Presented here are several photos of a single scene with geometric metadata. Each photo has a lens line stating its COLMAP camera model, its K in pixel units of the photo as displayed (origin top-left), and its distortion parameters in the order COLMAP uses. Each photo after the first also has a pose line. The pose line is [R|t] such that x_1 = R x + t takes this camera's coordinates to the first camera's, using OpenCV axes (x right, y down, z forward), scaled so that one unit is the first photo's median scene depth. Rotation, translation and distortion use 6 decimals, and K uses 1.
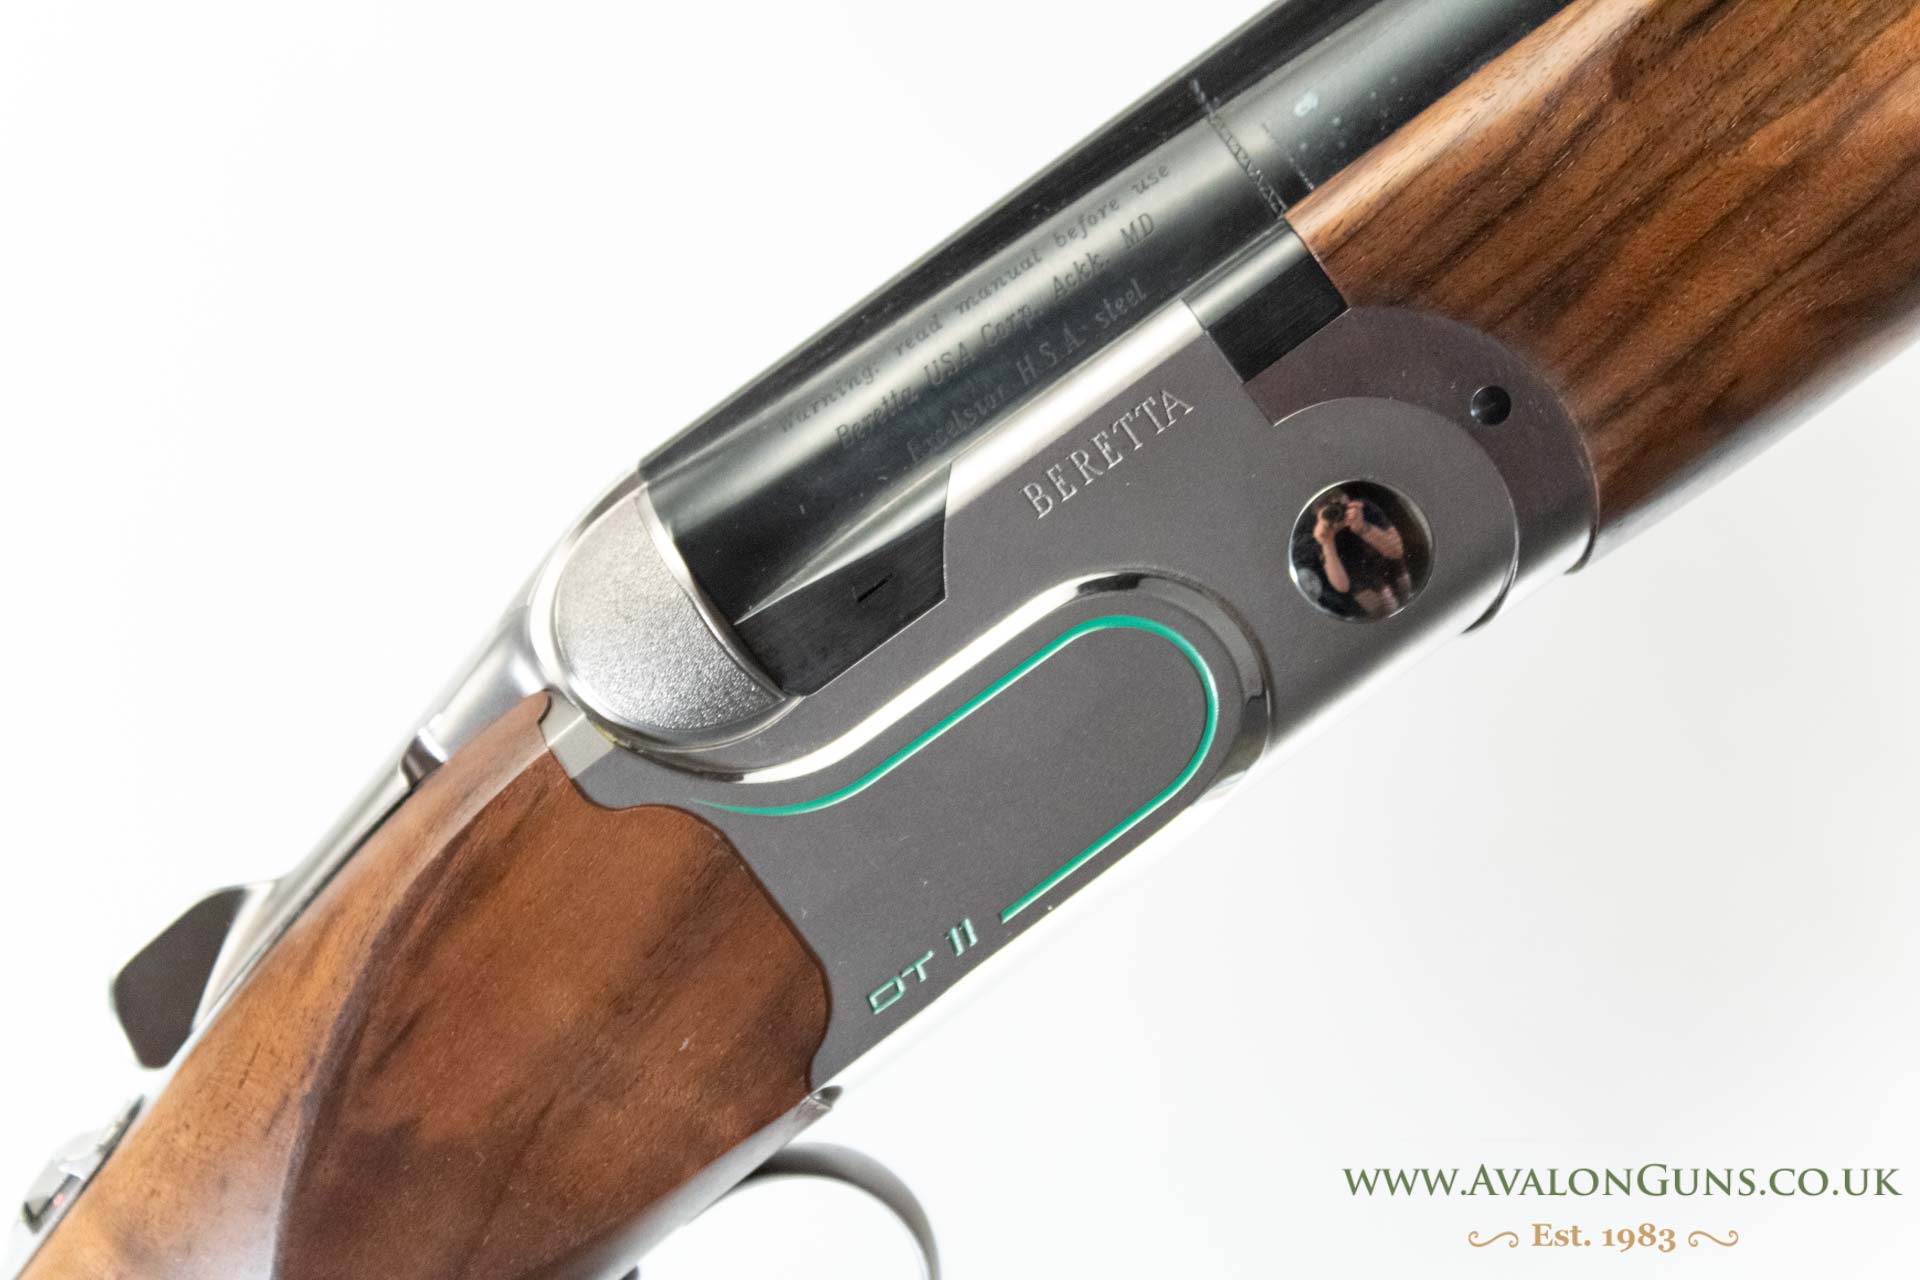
lens RADIAL K [[5002.4, 0, 961.1], [0, 5002.4, 640.8], [0, 0, 1]] dist [0.049172, 0.000000]
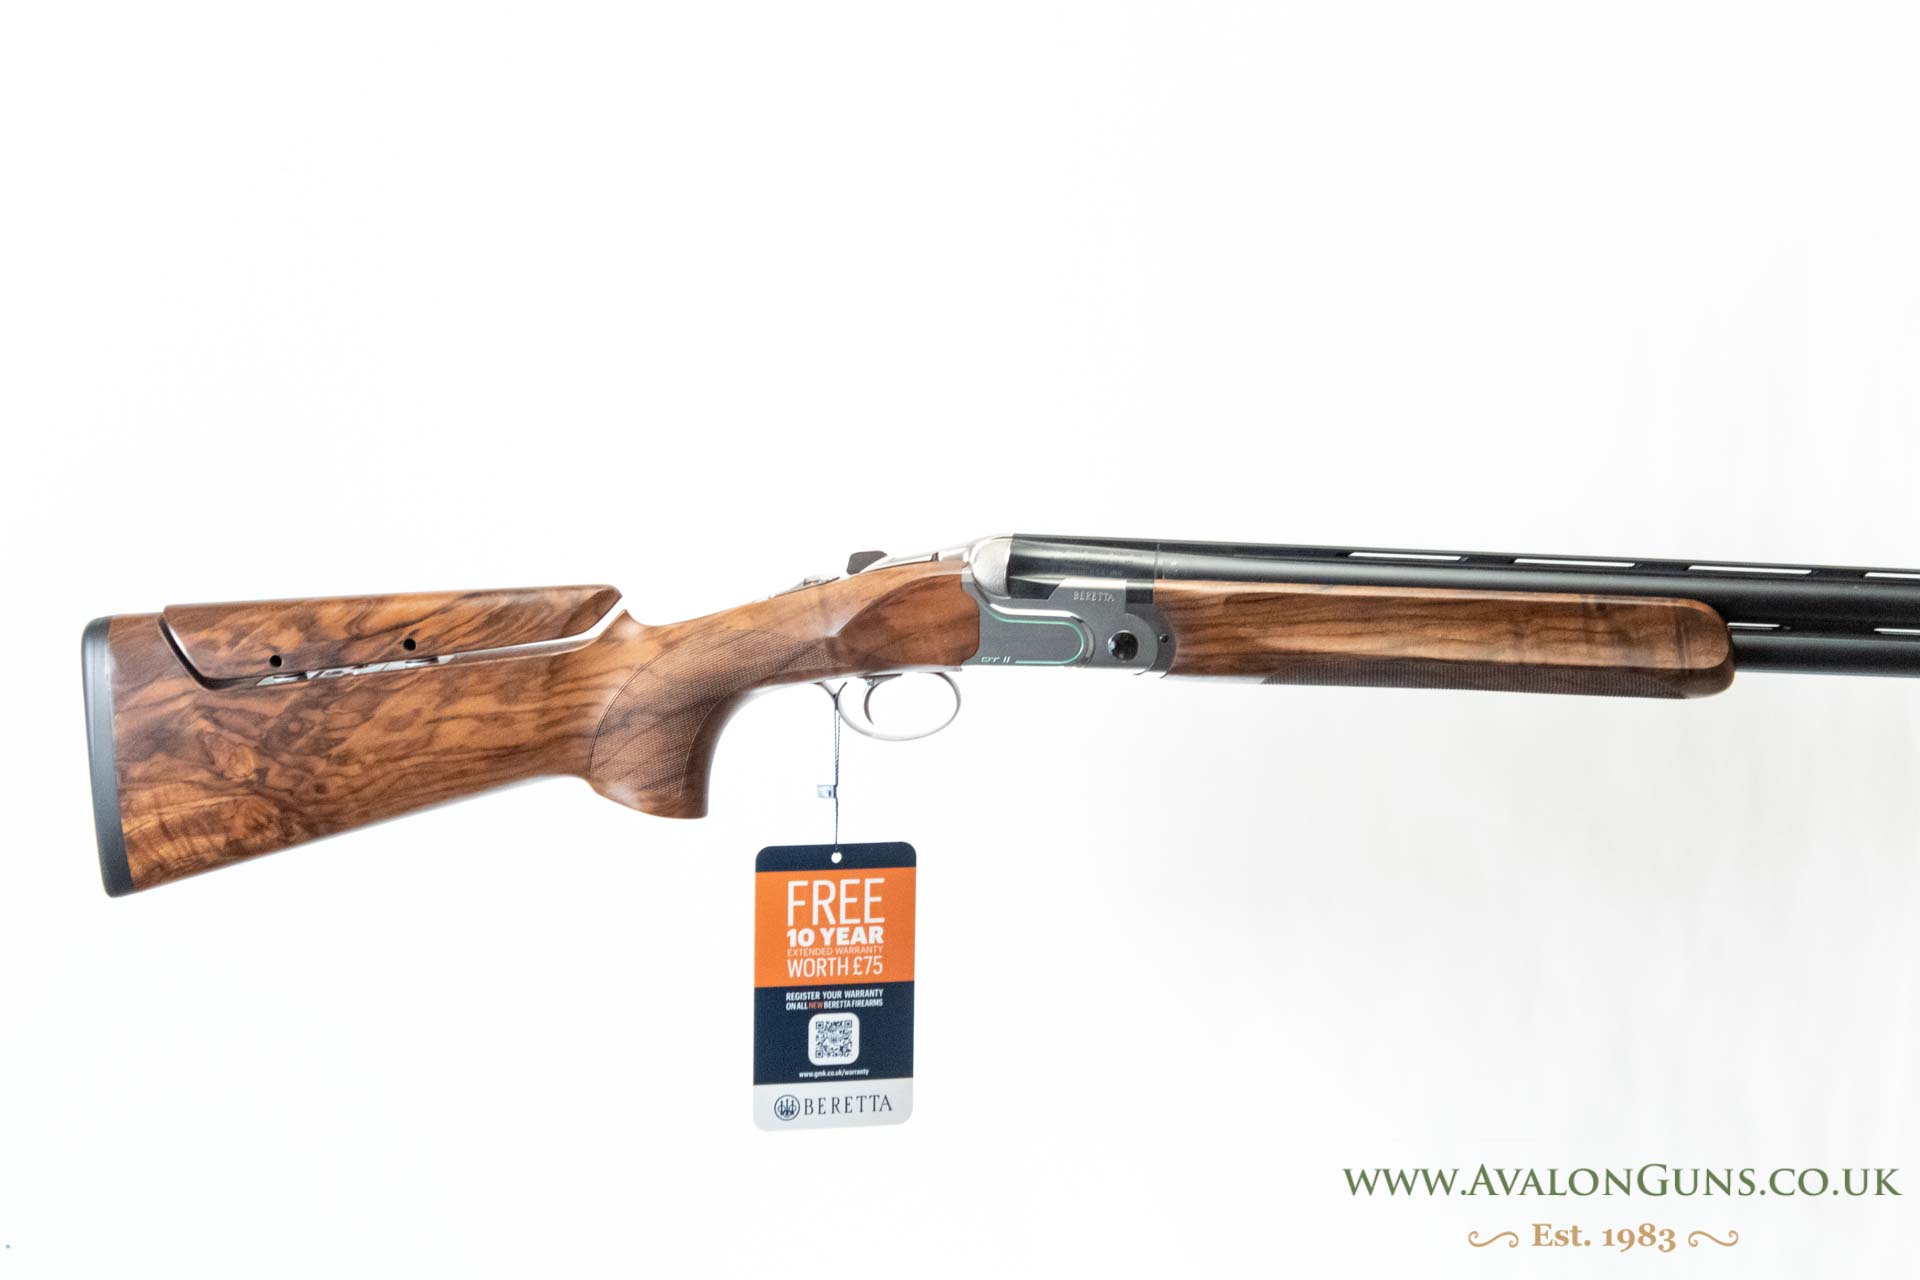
lens RADIAL K [[5002.4, 0, 959.8], [0, 5002.4, 639.9], [0, 0, 1]] dist [0.049172, 0.000000]
pose [[0.790153, 0.612904, -0.002689, -0.032582], [-0.612415, 0.789684, 0.036705, -0.100277], [0.024620, -0.027356, 0.999323, -3.679783]]
